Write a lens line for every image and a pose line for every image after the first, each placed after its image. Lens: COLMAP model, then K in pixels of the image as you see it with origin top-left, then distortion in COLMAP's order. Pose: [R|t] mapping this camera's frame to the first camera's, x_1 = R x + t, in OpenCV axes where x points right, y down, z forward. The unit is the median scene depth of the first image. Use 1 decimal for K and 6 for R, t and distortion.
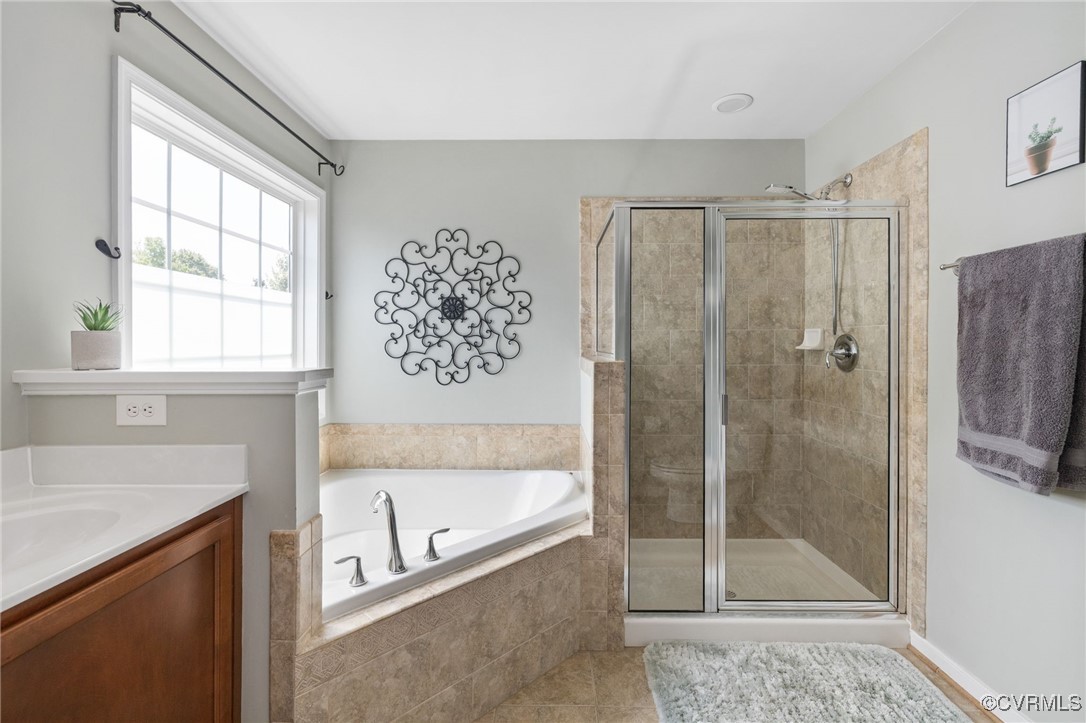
lens RADIAL K [[468.9, 0, 542.2], [0, 468.9, 343.2], [0, 0, 1]] dist [0.001359, 0.000203]
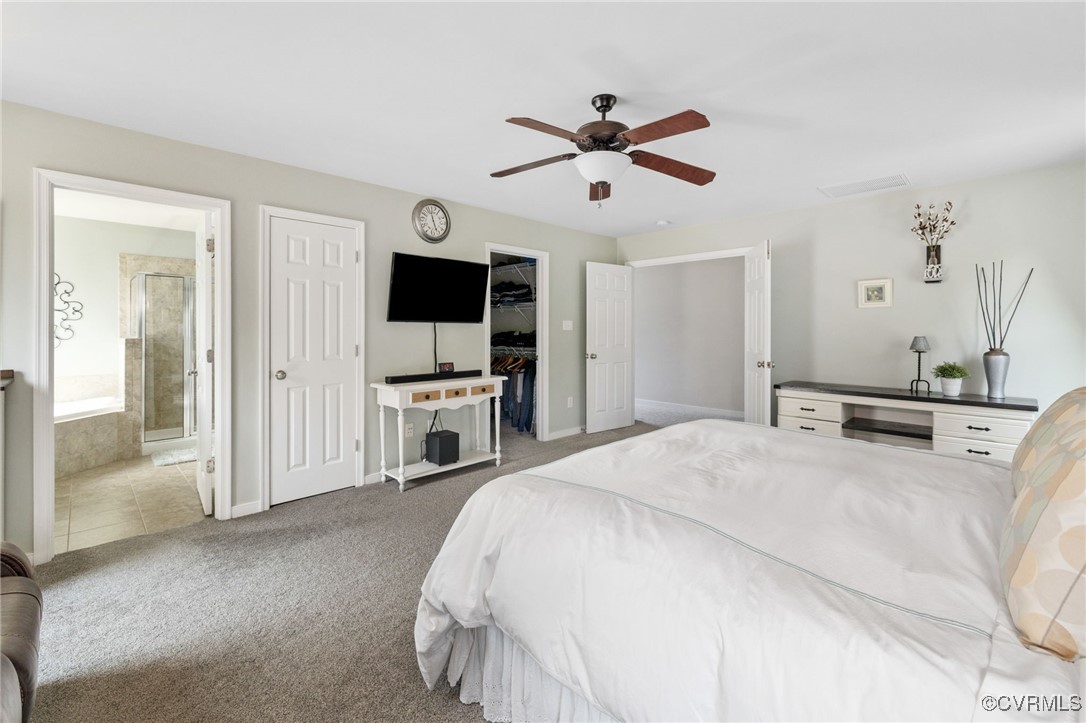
lens RADIAL K [[467.8, 0, 536.1], [0, 467.8, 329.2], [0, 0, 1]] dist [0.002918, 0.000651]
pose [[0.699730, 0.000454, 0.714407, -0.133506], [0.000443, 0.999999, -0.001069, -0.005252], [-0.714407, 0.001065, 0.699729, -2.183843]]
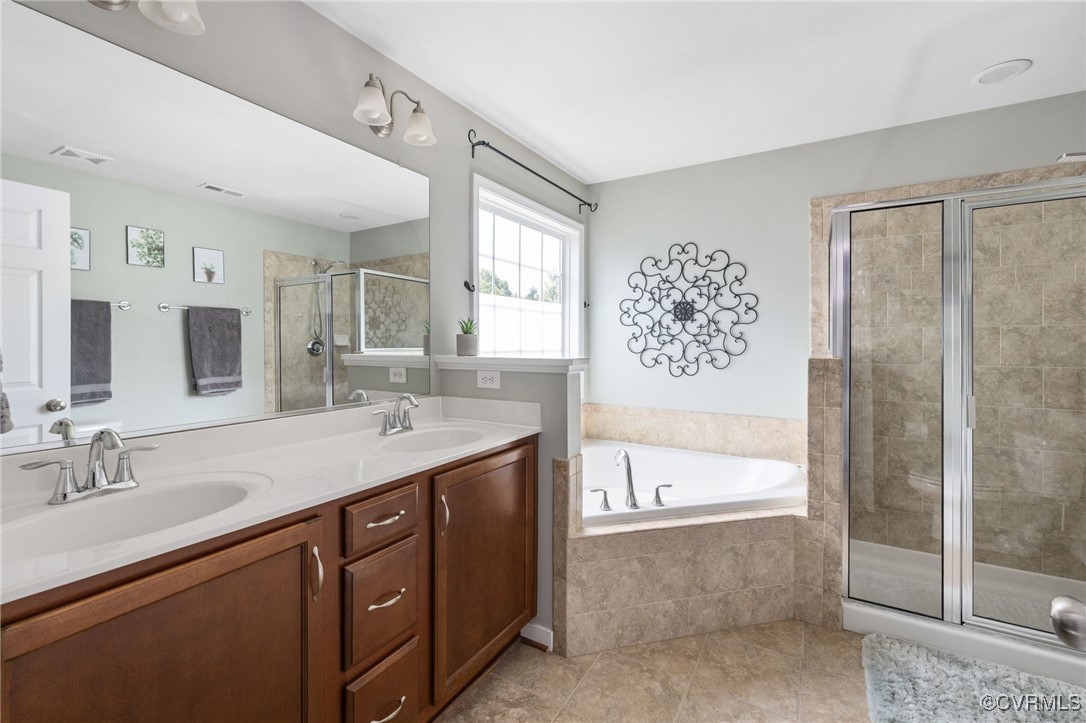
lens RADIAL K [[457.5, 0, 540.7], [0, 457.5, 341.0], [0, 0, 1]] dist [0.002023, 0.000206]
pose [[0.864727, -0.000114, -0.502243, 0.106642], [-0.000227, 1.000000, -0.000618, 0.000172], [0.502243, 0.000648, 0.864726, -0.235997]]
